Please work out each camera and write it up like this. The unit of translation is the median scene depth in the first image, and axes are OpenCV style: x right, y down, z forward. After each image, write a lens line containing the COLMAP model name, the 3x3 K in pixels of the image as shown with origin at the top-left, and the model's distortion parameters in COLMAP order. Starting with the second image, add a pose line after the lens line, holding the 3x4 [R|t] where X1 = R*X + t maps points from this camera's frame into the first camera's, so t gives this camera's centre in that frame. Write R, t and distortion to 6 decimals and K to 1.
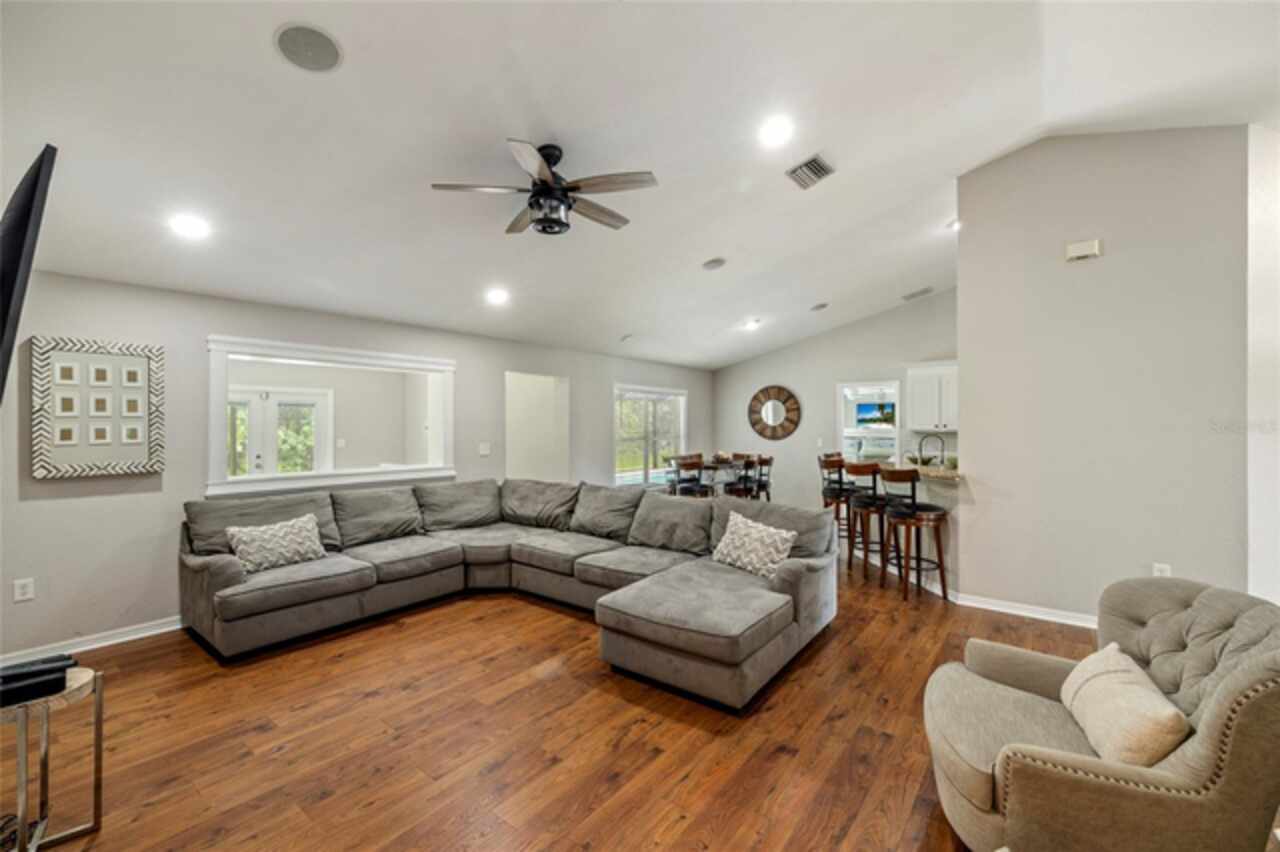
lens RADIAL K [[539.0, 0, 629.0], [0, 539.0, 419.3], [0, 0, 1]] dist [0.003151, -0.000201]
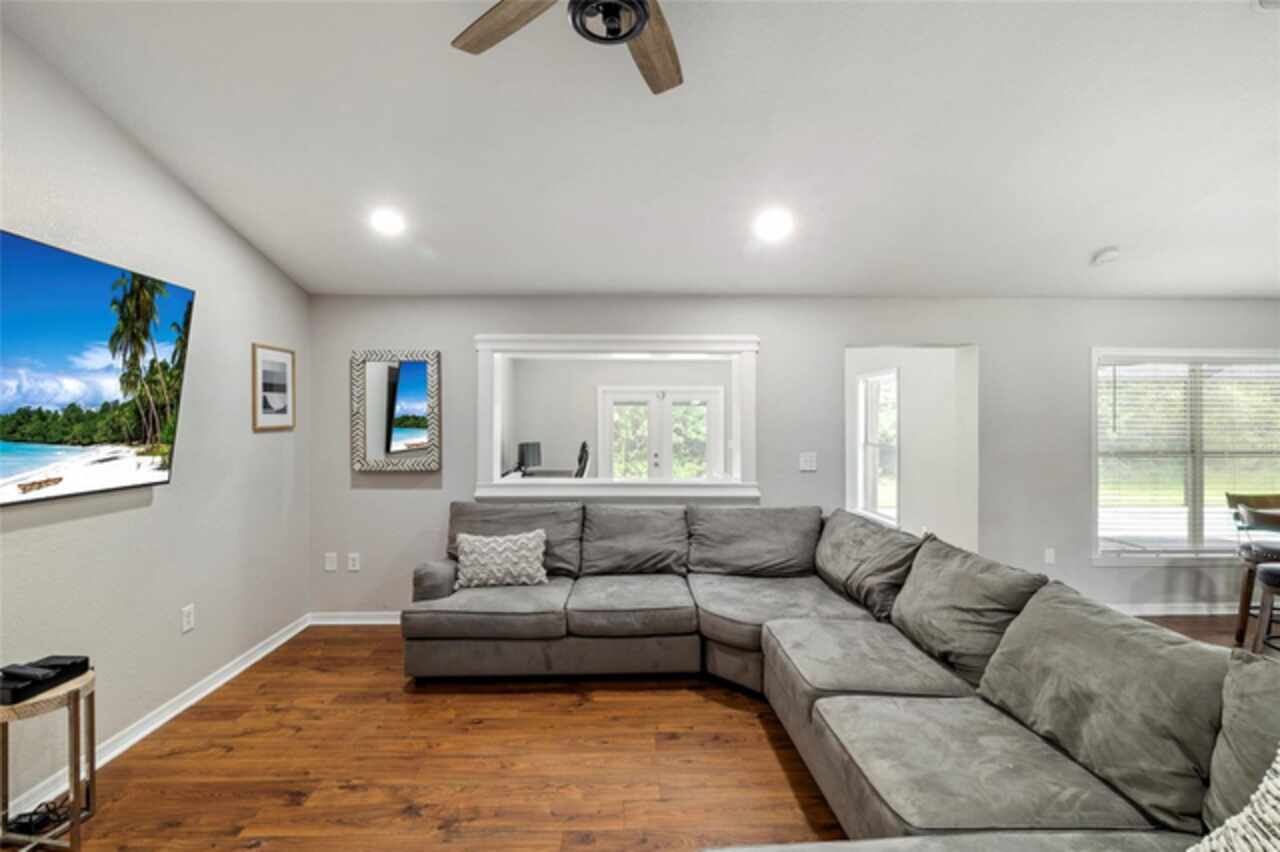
lens RADIAL K [[563.5, 0, 628.5], [0, 563.5, 421.2], [0, 0, 1]] dist [-0.009855, 0.002128]
pose [[0.642807, -0.000438, -0.766028, 0.189006], [0.006419, 0.999968, 0.004815, -0.001086], [0.766001, -0.008012, 0.642789, 0.534055]]
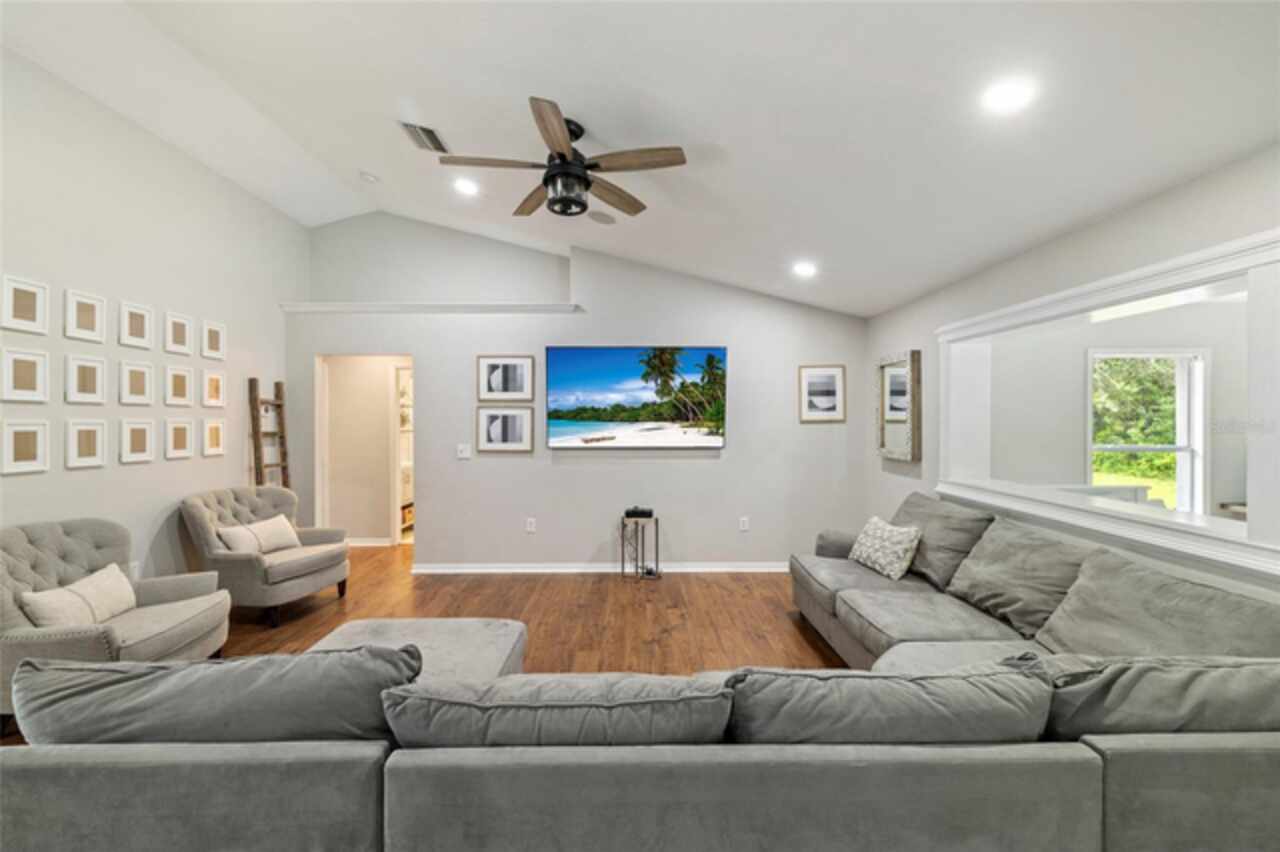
lens RADIAL K [[539.0, 0, 629.6], [0, 539.0, 416.6], [0, 0, 1]] dist [0.003151, -0.000201]
pose [[-0.786682, -0.002025, -0.617355, 0.265497], [0.005148, 0.999938, -0.009839, 0.011032], [0.617336, -0.010918, -0.786623, 1.389475]]
